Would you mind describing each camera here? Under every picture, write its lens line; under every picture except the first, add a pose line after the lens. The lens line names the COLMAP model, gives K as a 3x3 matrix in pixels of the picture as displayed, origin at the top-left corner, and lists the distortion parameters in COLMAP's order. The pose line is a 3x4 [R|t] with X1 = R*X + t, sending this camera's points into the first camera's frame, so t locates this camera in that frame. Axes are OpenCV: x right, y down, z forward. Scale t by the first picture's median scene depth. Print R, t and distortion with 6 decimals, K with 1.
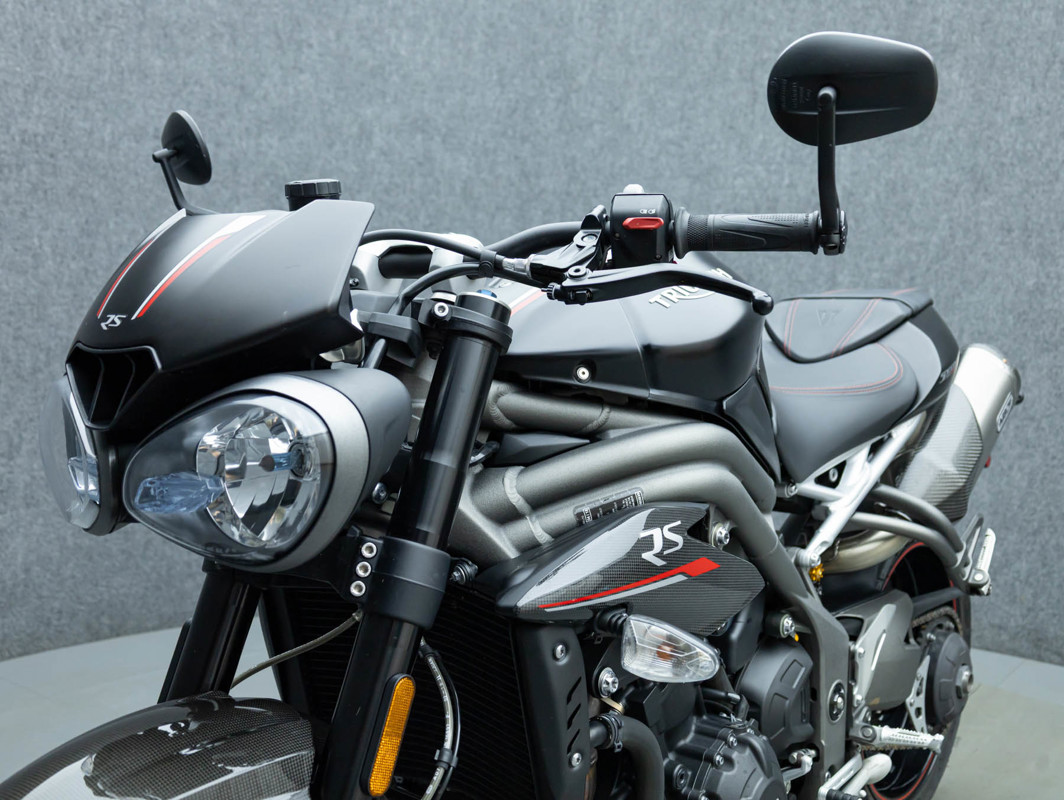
lens RADIAL K [[1206.0, 0, 522.8], [0, 1206.0, 380.4], [0, 0, 1]] dist [0.040427, 0.000000]
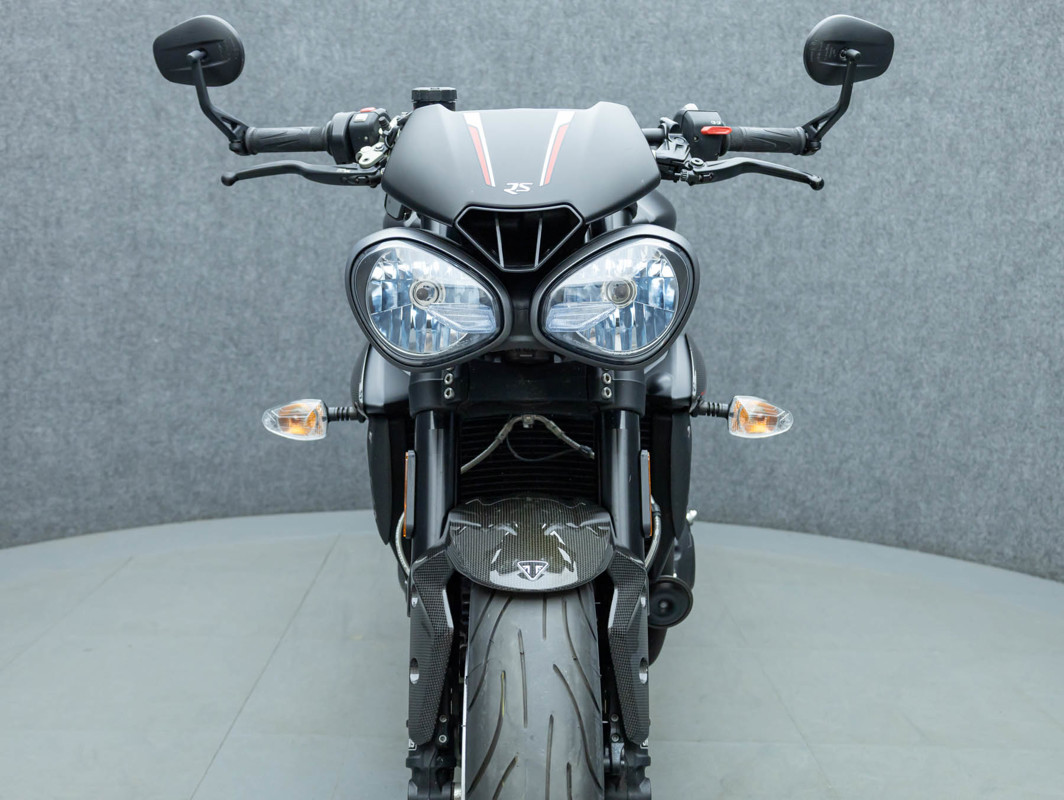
lens RADIAL K [[1255.2, 0, 544.0], [0, 1255.2, 361.4], [0, 0, 1]] dist [-0.005705, 0.000000]
pose [[0.615249, 0.052976, -0.786551, 0.617596], [-0.086583, 0.996244, -0.000627, 0.056499], [0.783564, 0.068487, 0.617525, 0.095718]]
